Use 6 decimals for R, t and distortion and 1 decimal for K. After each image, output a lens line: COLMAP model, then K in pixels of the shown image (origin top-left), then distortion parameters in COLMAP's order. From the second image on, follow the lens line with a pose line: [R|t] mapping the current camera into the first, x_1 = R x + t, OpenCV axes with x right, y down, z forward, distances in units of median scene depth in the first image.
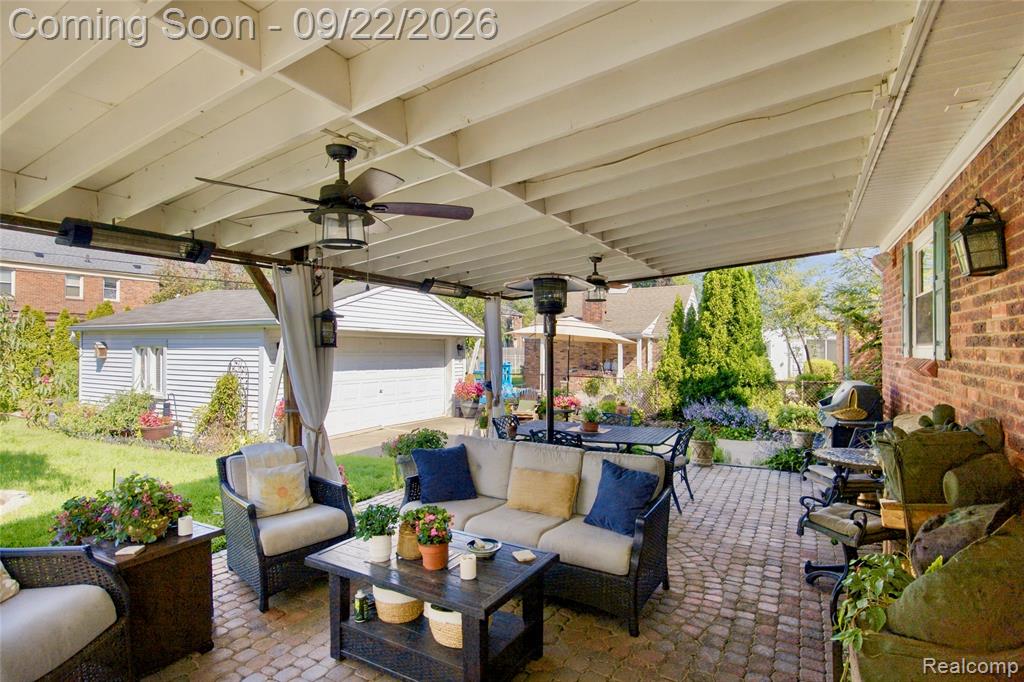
lens RADIAL K [[525.7, 0, 512.0], [0, 525.7, 341.0], [0, 0, 1]] dist [-0.001225, -0.000541]
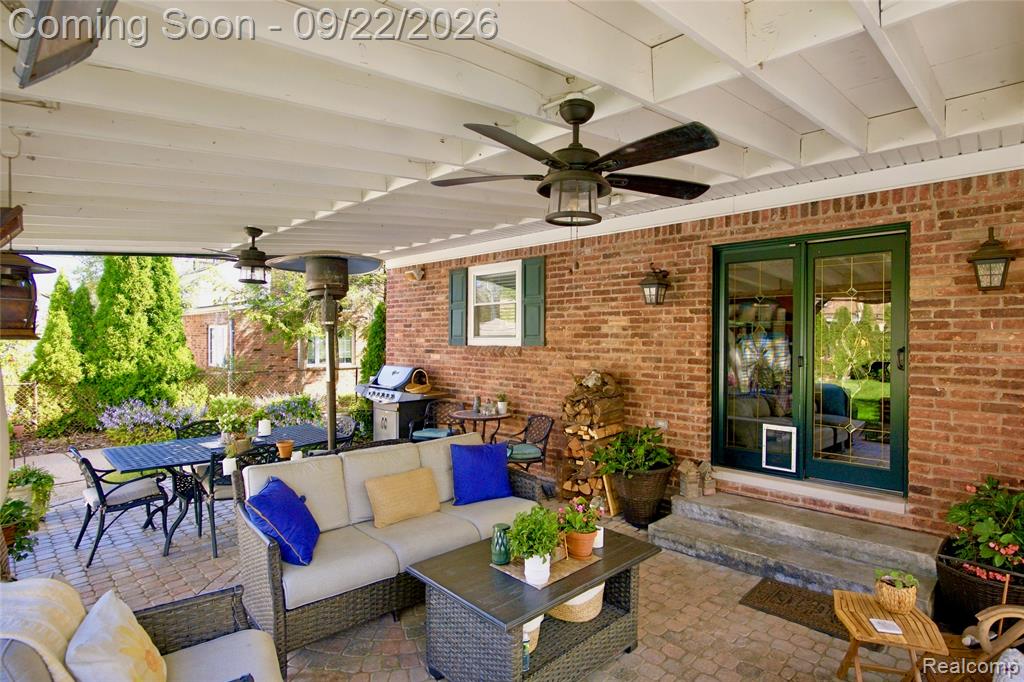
lens RADIAL K [[525.7, 0, 512.0], [0, 525.7, 341.0], [0, 0, 1]] dist [-0.001225, -0.000541]
pose [[0.261399, -0.005400, 0.965216, -0.263475], [-0.010972, 0.999903, 0.008566, 0.002093], [-0.965169, -0.012830, 0.261314, 0.200794]]
